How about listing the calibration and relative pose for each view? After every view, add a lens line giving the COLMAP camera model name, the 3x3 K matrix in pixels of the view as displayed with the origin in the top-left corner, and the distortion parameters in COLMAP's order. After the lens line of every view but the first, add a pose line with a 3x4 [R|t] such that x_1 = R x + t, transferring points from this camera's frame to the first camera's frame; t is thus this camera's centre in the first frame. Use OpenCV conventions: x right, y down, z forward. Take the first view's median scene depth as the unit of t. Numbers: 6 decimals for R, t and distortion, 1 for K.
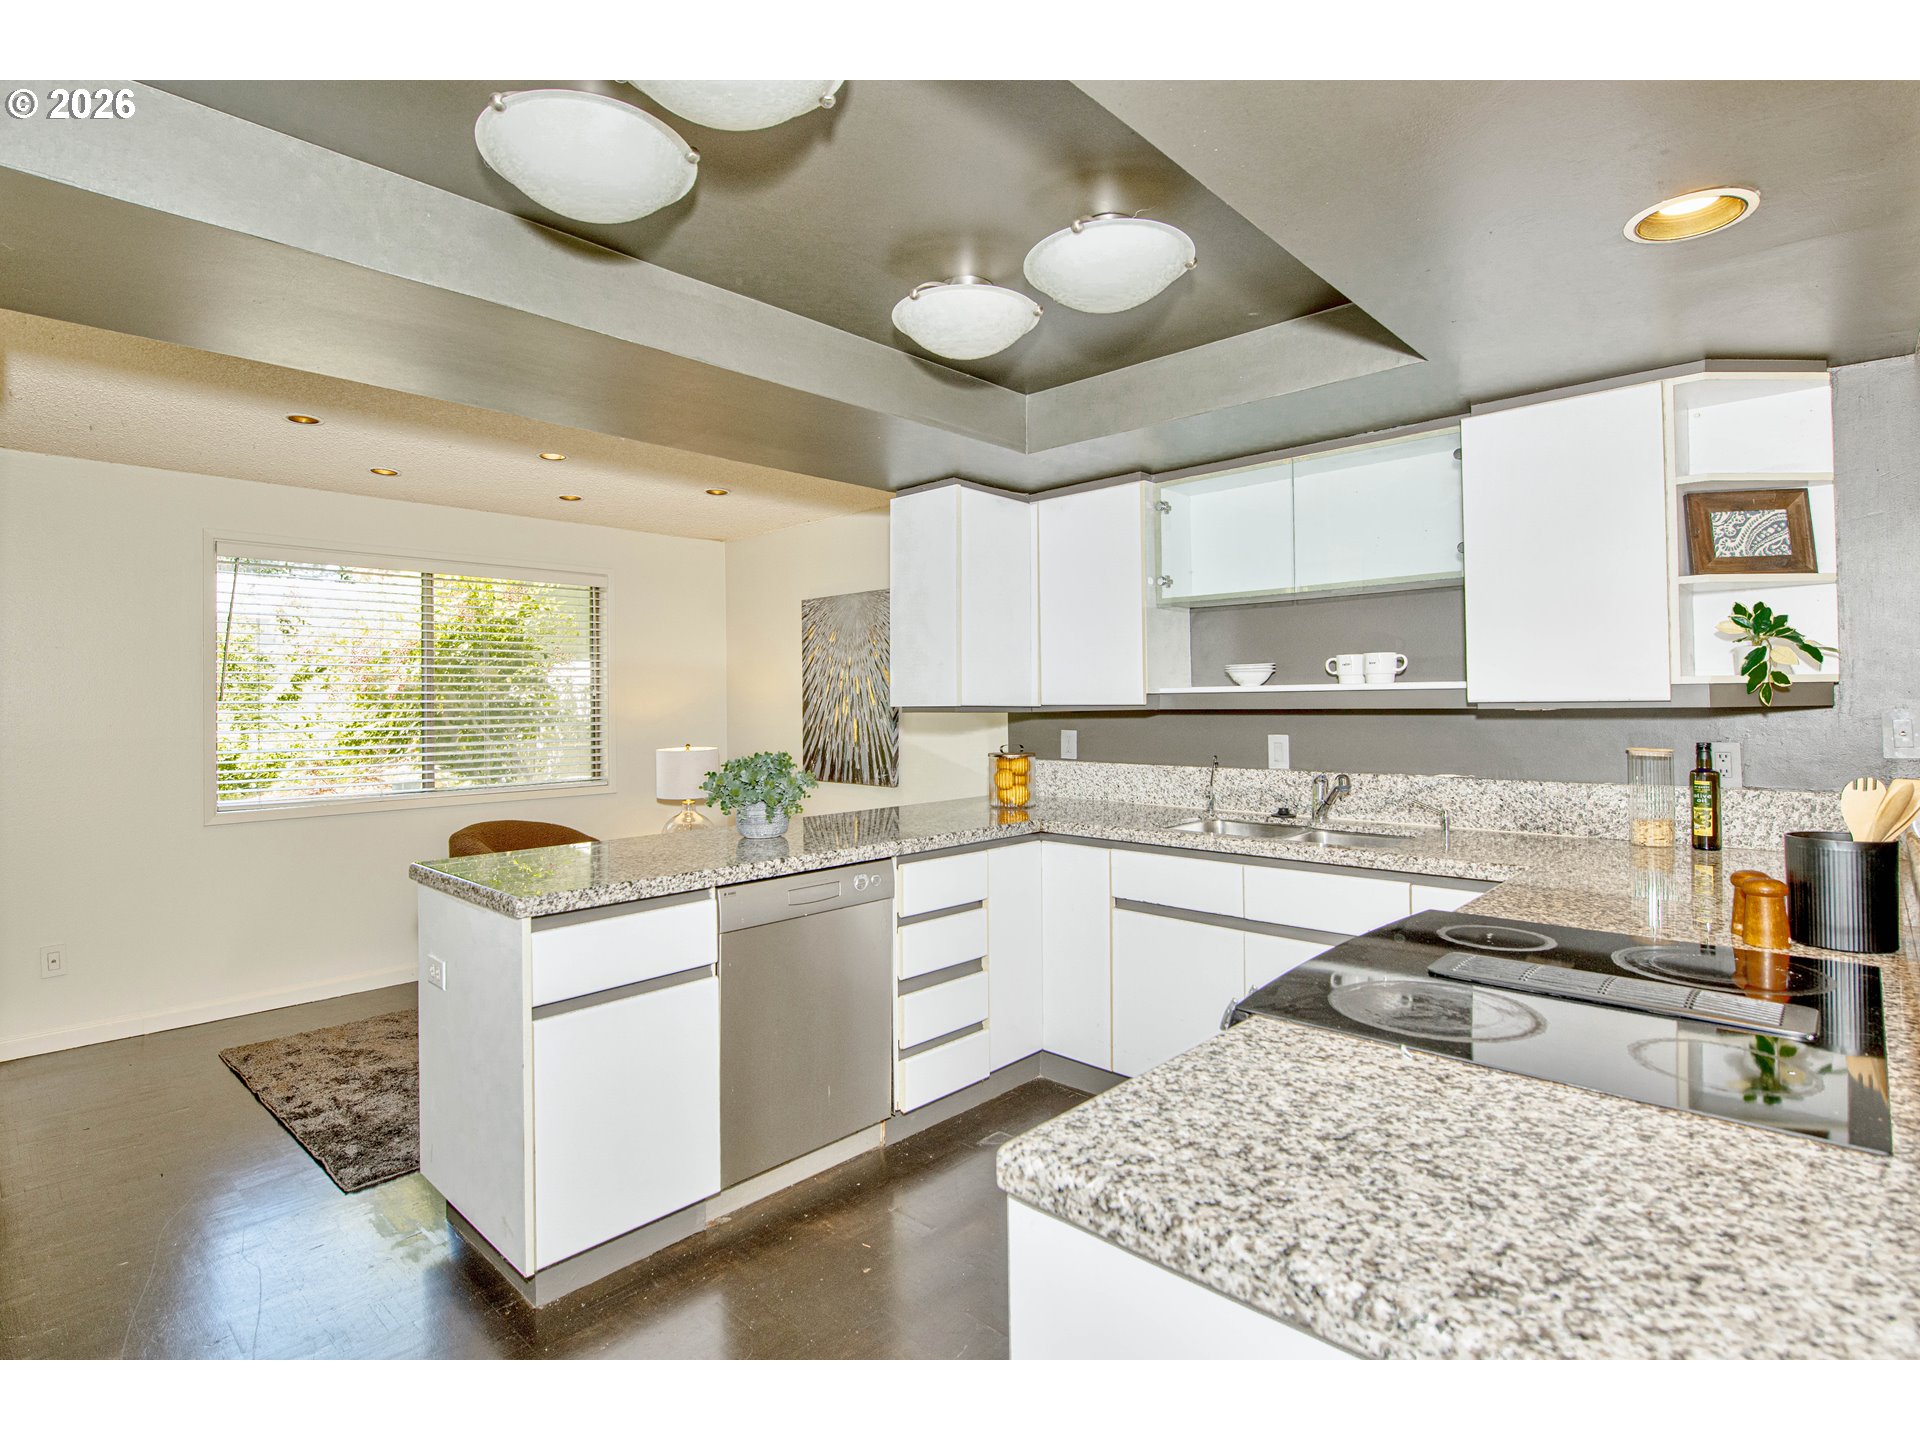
lens RADIAL K [[954.0, 0, 953.5], [0, 954.0, 707.5], [0, 0, 1]] dist [-0.017102, -0.002500]
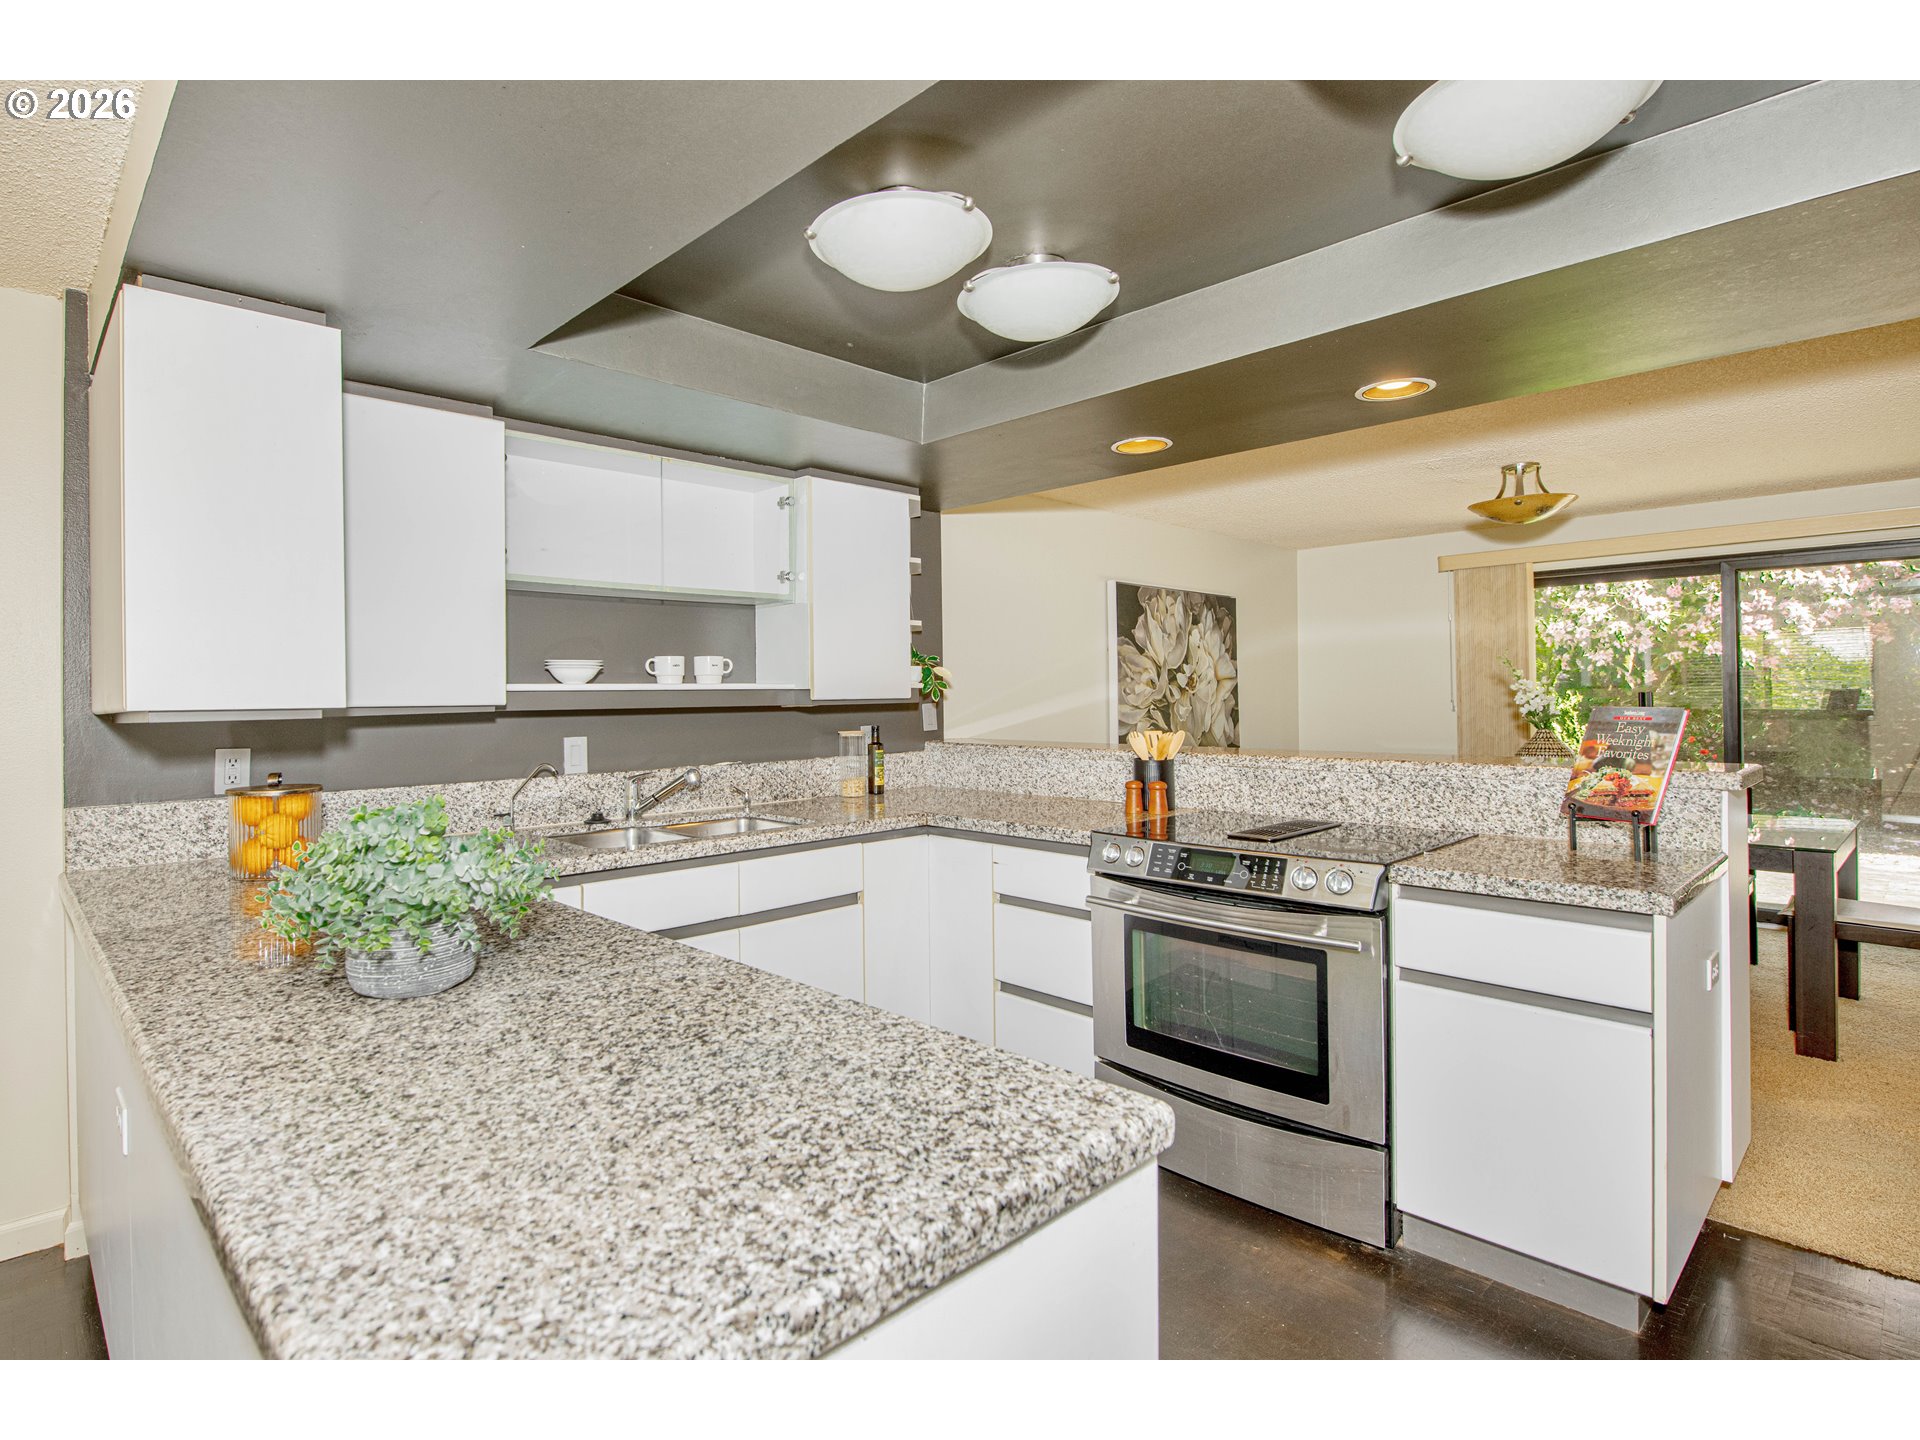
lens RADIAL K [[954.0, 0, 807.8], [0, 954.0, 701.9], [0, 0, 1]] dist [-0.017102, -0.002500]
pose [[0.102063, 0.000469, 0.994778, -0.653862], [0.013917, 0.999901, -0.001899, -0.000965], [-0.994681, 0.014038, 0.102046, 0.784039]]
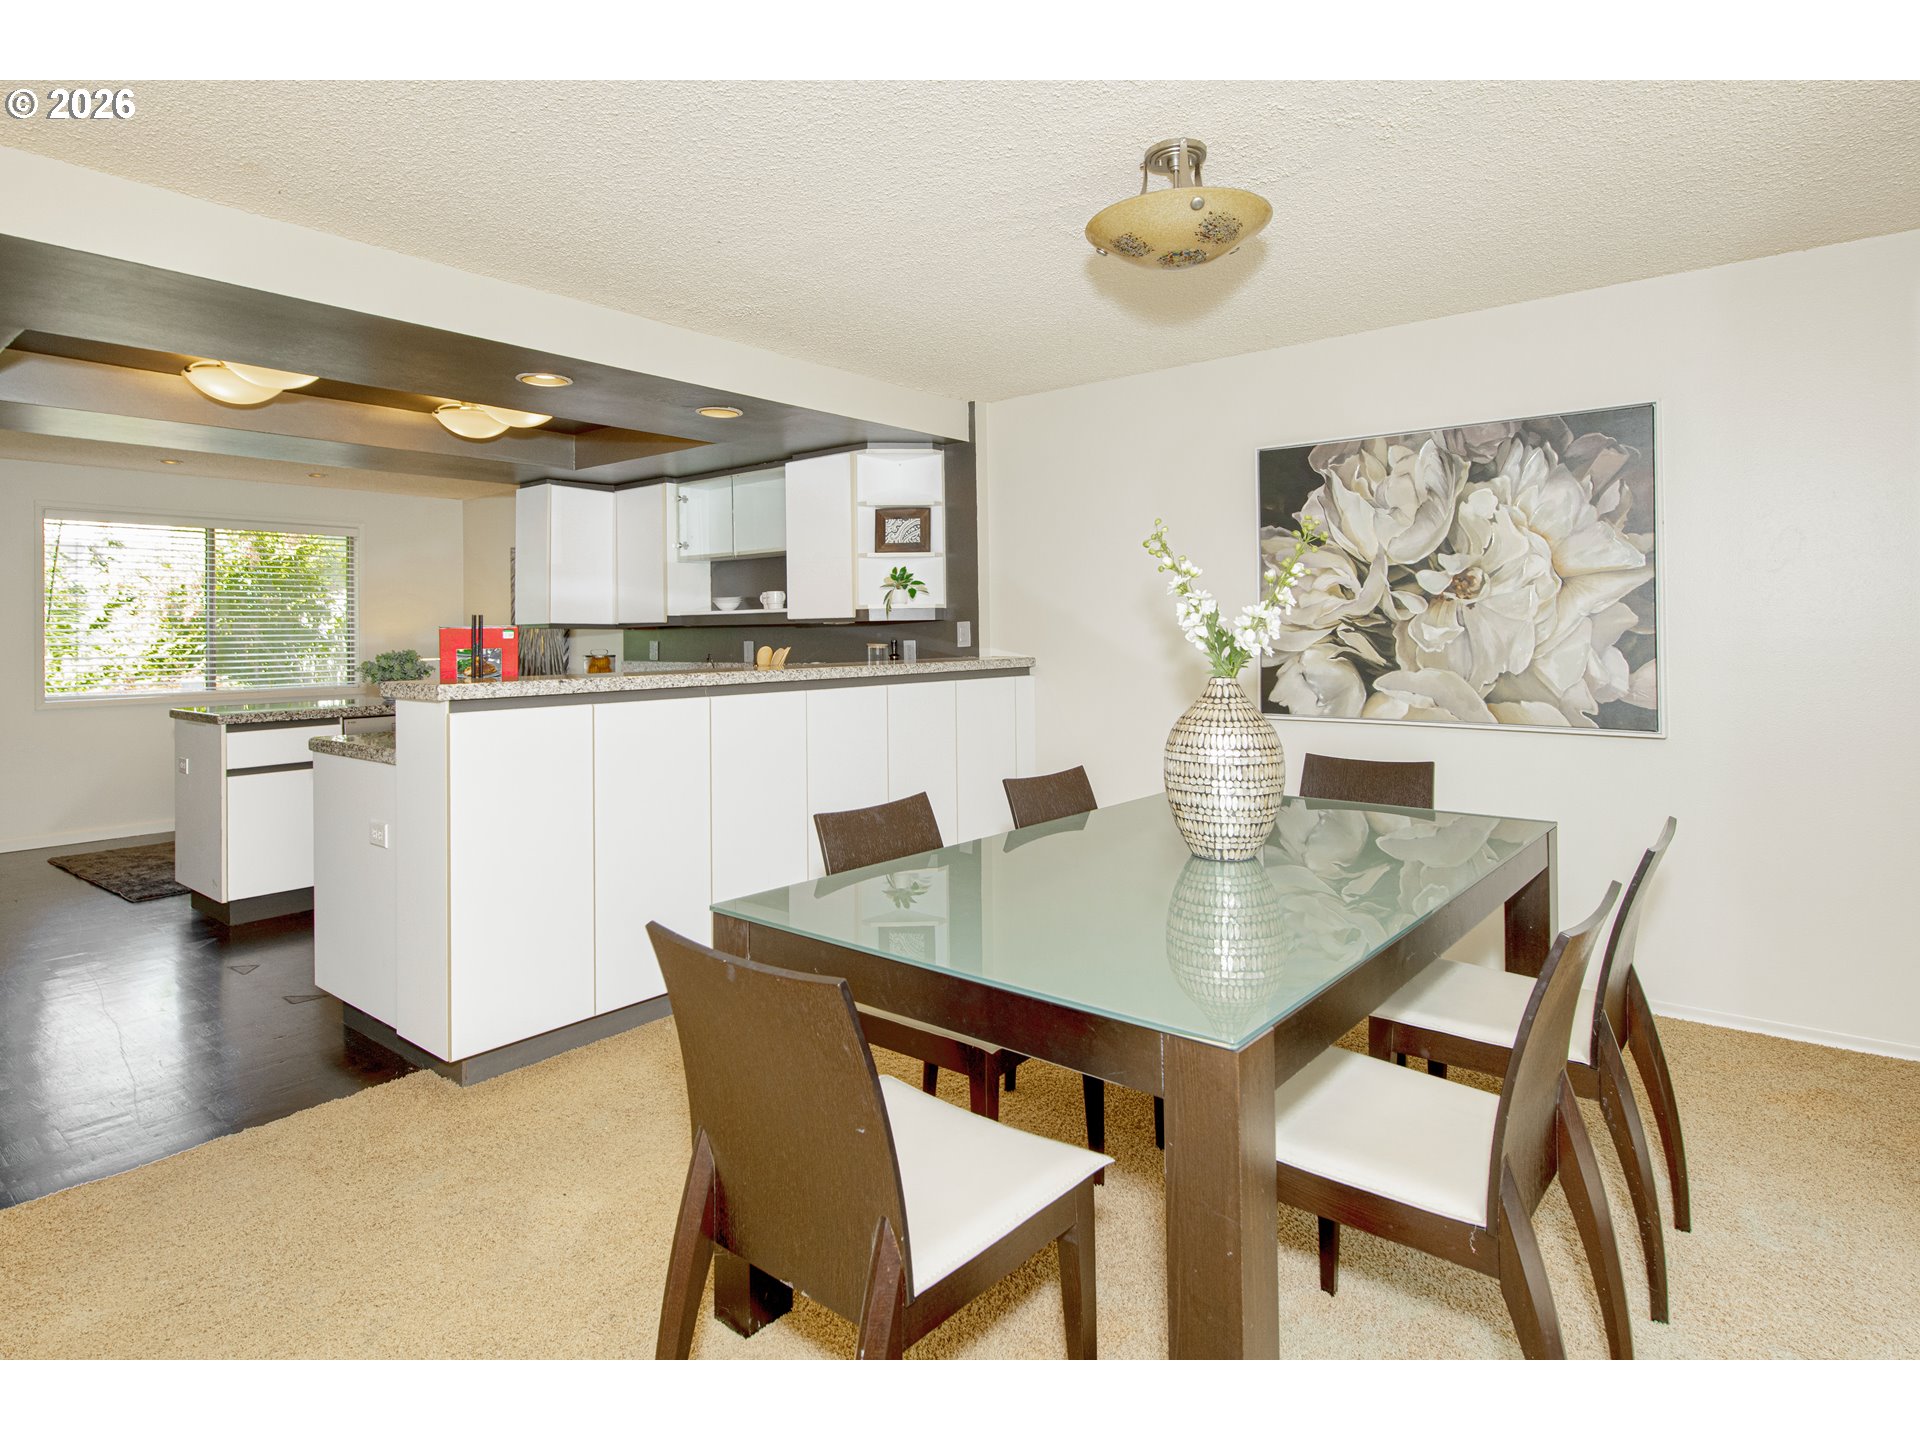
lens RADIAL K [[991.5, 0, 922.8], [0, 991.5, 616.7], [0, 0, 1]] dist [-0.016608, -0.001781]
pose [[0.996332, -0.002781, 0.085522, 0.563001], [0.004239, 0.999849, -0.016863, 0.019449], [-0.085462, 0.017163, 0.996194, -0.802397]]
